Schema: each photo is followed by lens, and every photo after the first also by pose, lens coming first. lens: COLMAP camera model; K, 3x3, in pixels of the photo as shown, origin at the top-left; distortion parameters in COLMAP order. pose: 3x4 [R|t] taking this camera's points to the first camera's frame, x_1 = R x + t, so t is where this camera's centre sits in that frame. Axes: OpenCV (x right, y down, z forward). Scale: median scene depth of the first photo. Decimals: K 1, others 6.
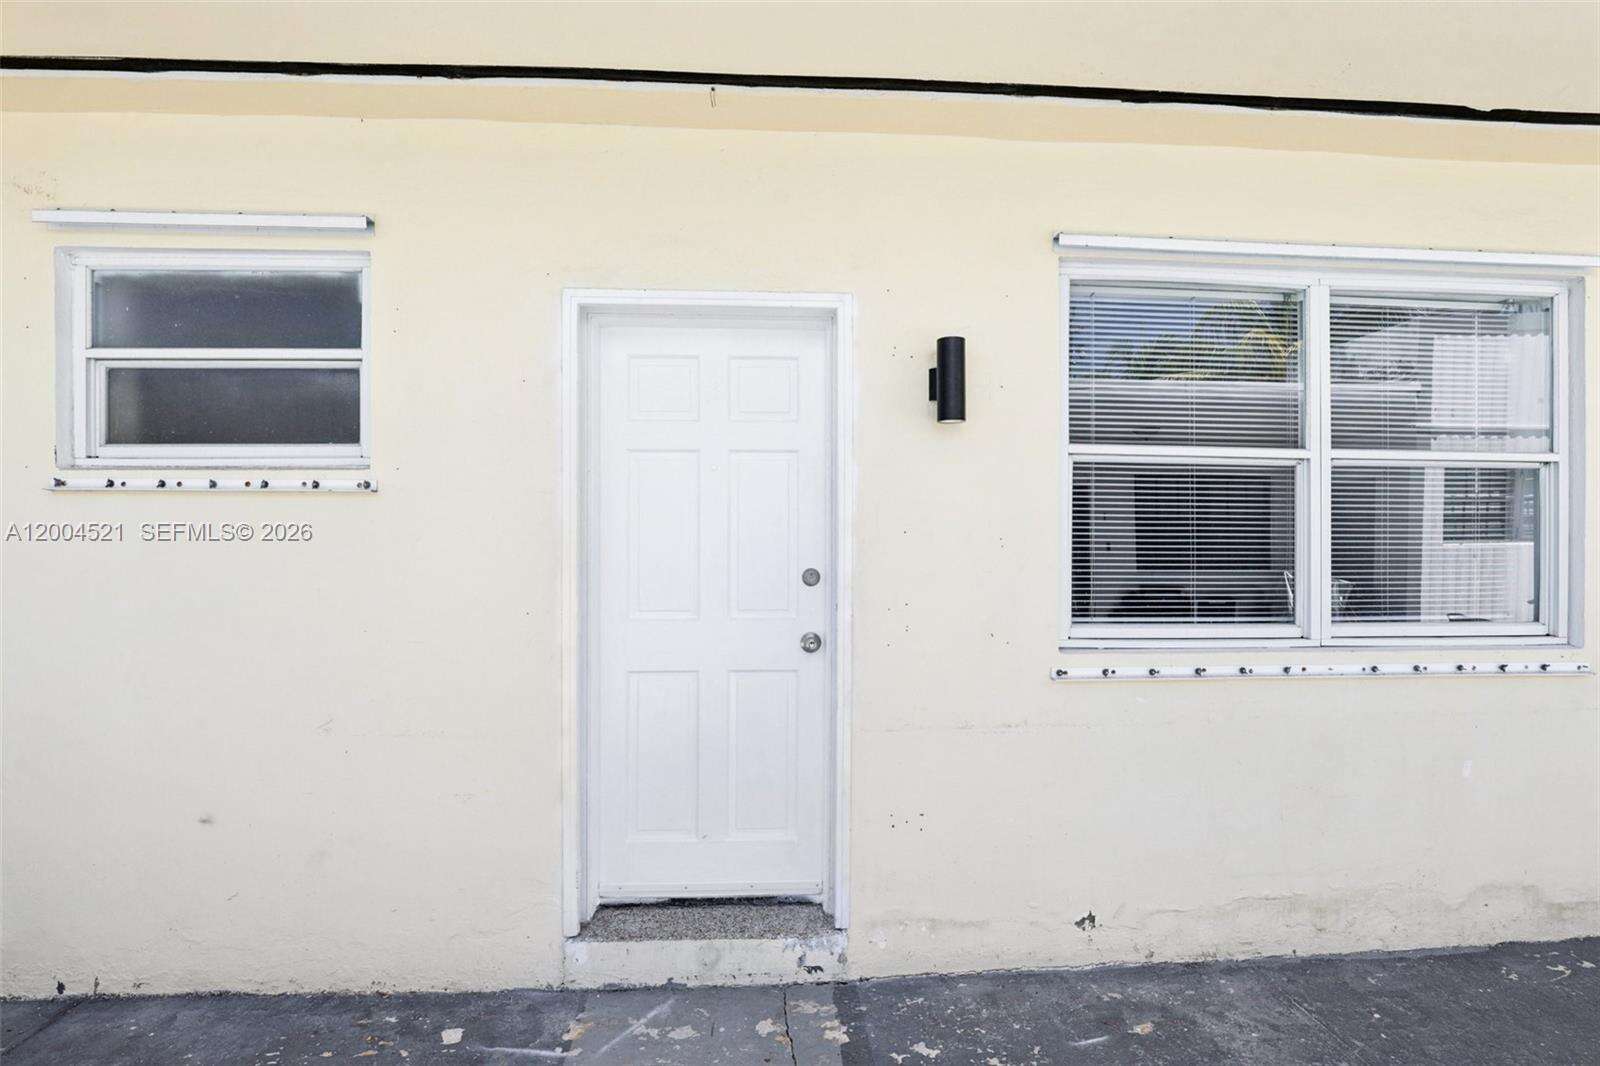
lens RADIAL K [[749.8, 0, 817.2], [0, 749.8, 538.2], [0, 0, 1]] dist [-0.020952, 0.001507]
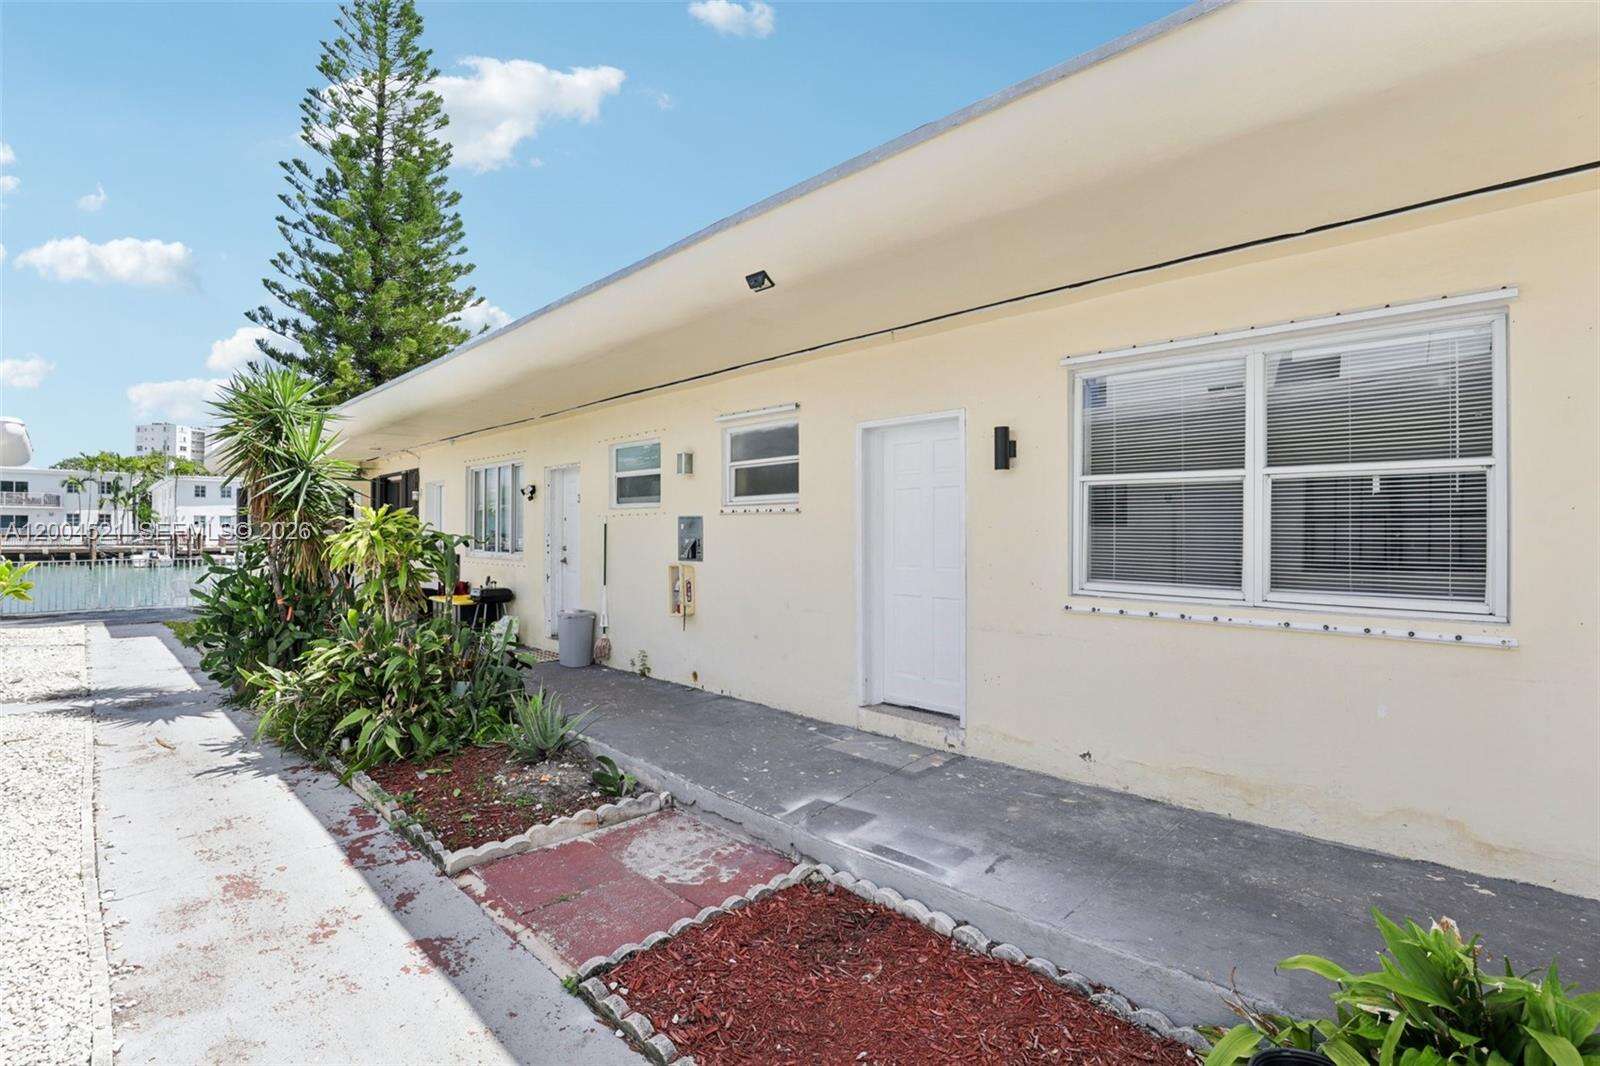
lens RADIAL K [[749.8, 0, 817.2], [0, 749.8, 538.2], [0, 0, 1]] dist [-0.020952, 0.001507]
pose [[0.671136, 0.006932, -0.741302, 1.244905], [-0.001664, 0.999968, 0.007844, 0.005013], [0.741333, -0.004031, 0.671126, -0.616690]]
